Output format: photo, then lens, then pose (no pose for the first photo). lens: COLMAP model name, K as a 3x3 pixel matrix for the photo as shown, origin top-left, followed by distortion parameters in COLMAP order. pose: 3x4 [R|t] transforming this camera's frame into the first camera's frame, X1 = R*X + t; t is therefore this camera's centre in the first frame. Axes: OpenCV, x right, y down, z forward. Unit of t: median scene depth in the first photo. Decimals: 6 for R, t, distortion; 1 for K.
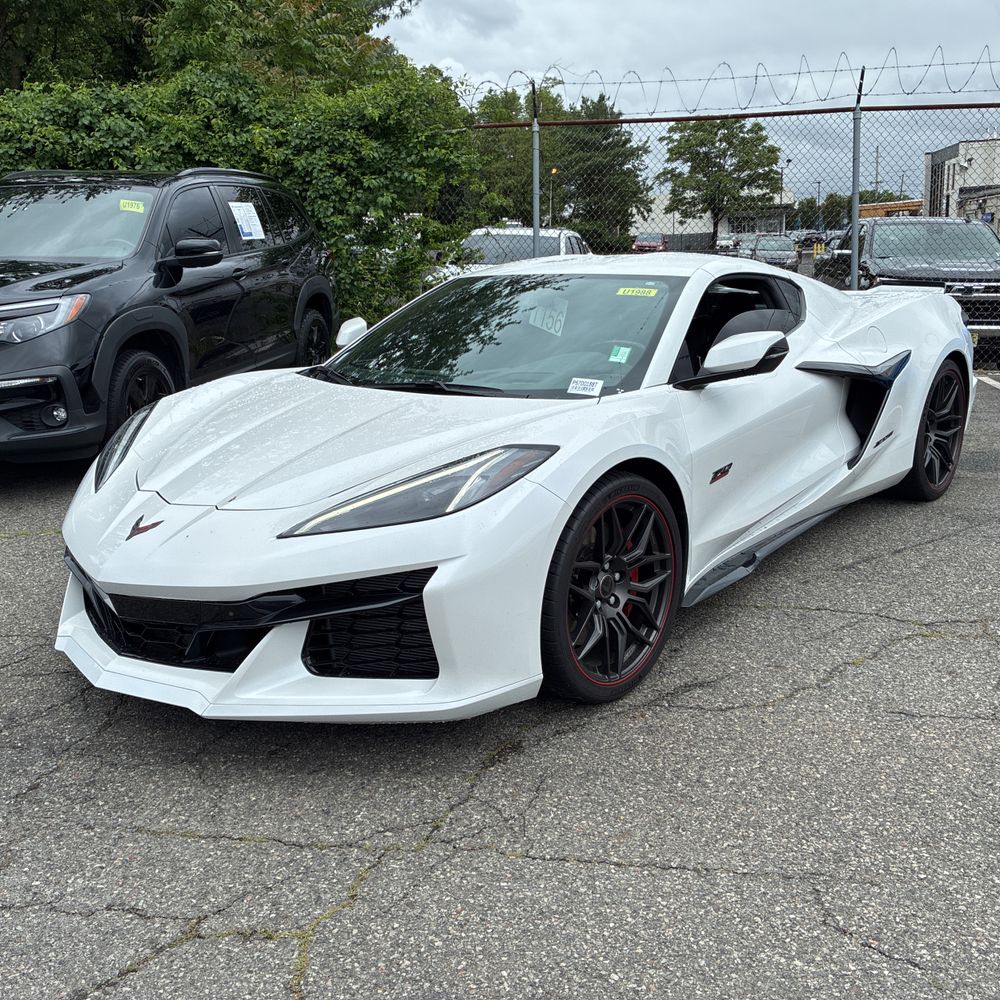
lens RADIAL K [[993.0, 0, 500.9], [0, 993.0, 498.1], [0, 0, 1]] dist [0.025029, 0.000000]
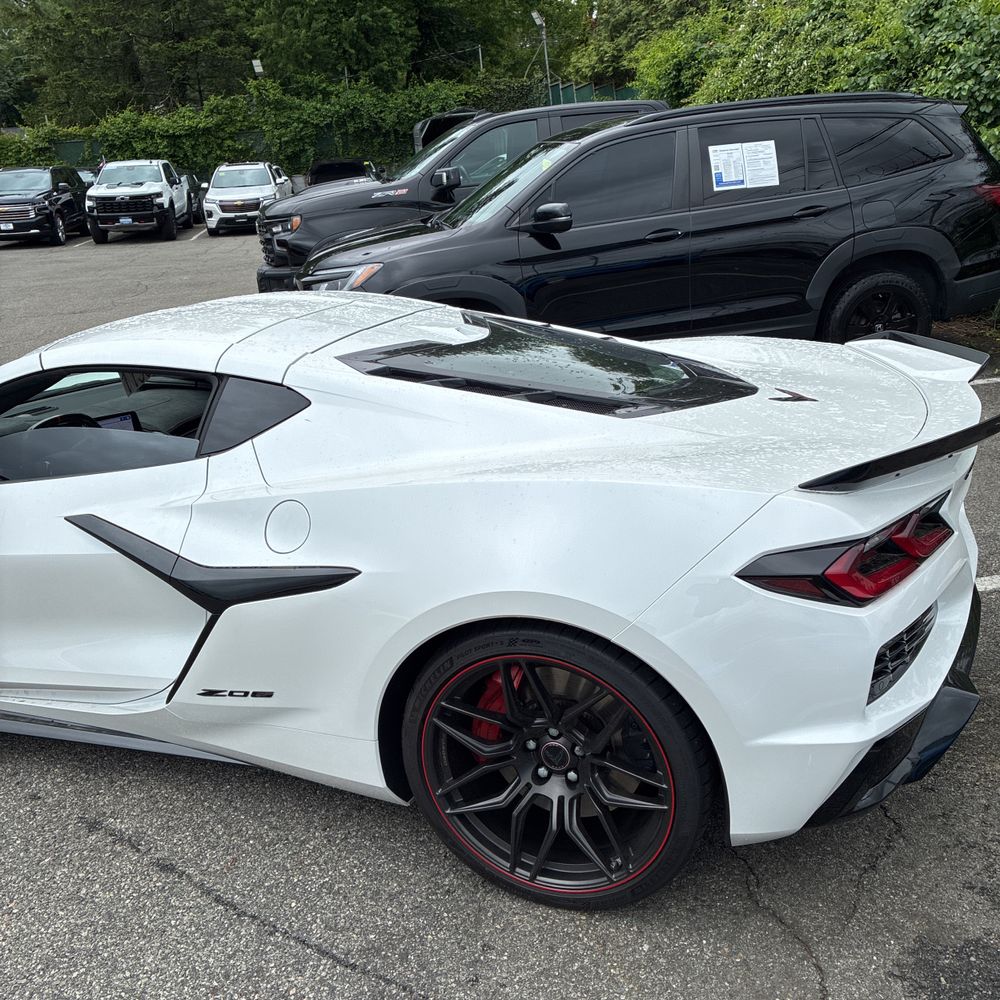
lens RADIAL K [[993.0, 0, 508.8], [0, 993.0, 501.2], [0, 0, 1]] dist [0.025029, 0.000000]
pose [[0.330565, 0.312488, -0.890549, 0.568121], [-0.186040, 0.946656, 0.263119, -0.215128], [0.925265, 0.078700, 0.371066, 0.582407]]
